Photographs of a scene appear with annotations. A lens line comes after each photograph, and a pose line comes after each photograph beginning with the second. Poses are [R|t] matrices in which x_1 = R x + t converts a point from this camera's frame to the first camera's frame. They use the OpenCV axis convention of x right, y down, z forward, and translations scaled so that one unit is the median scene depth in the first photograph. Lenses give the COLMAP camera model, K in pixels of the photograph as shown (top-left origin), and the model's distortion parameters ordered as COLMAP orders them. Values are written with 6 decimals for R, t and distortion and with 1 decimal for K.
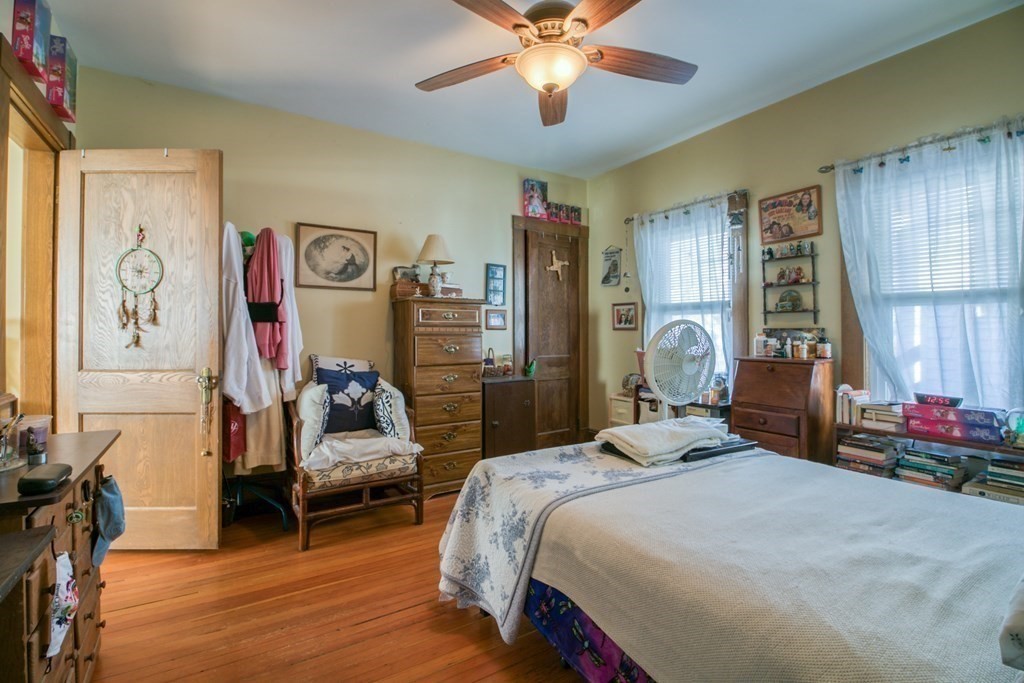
lens RADIAL K [[473.1, 0, 517.2], [0, 473.1, 331.2], [0, 0, 1]] dist [-0.001162, -0.015336]
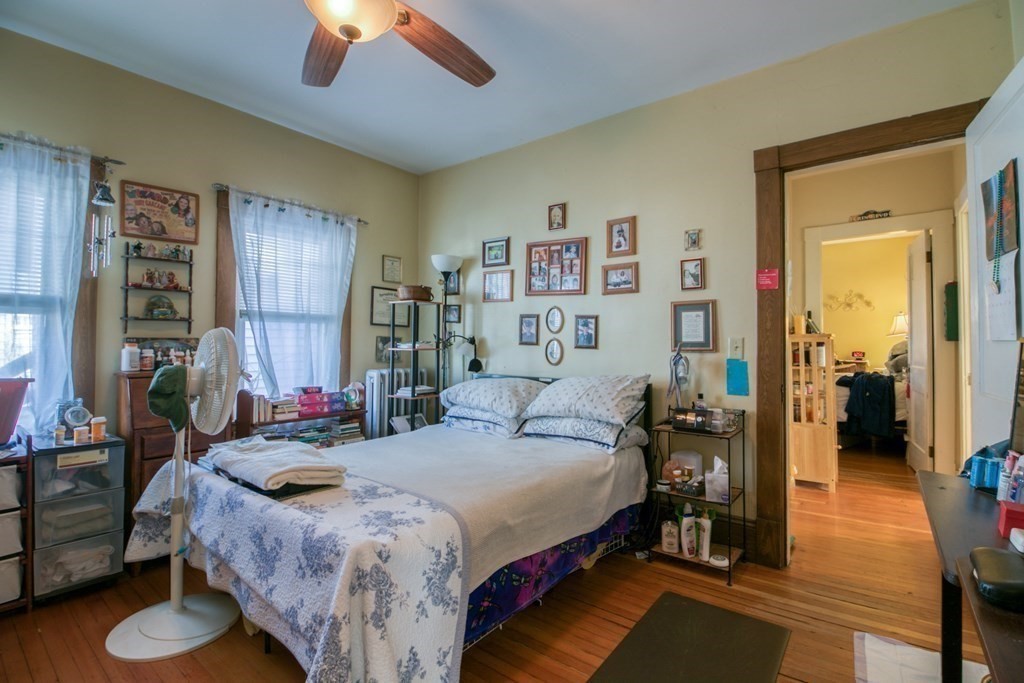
lens RADIAL K [[473.1, 0, 517.2], [0, 473.1, 331.2], [0, 0, 1]] dist [-0.001162, -0.015336]
pose [[-0.349598, 0.019161, 0.936704, -0.523107], [-0.005441, 0.999732, -0.022481, -0.002367], [-0.936884, -0.012956, -0.349401, 0.704673]]
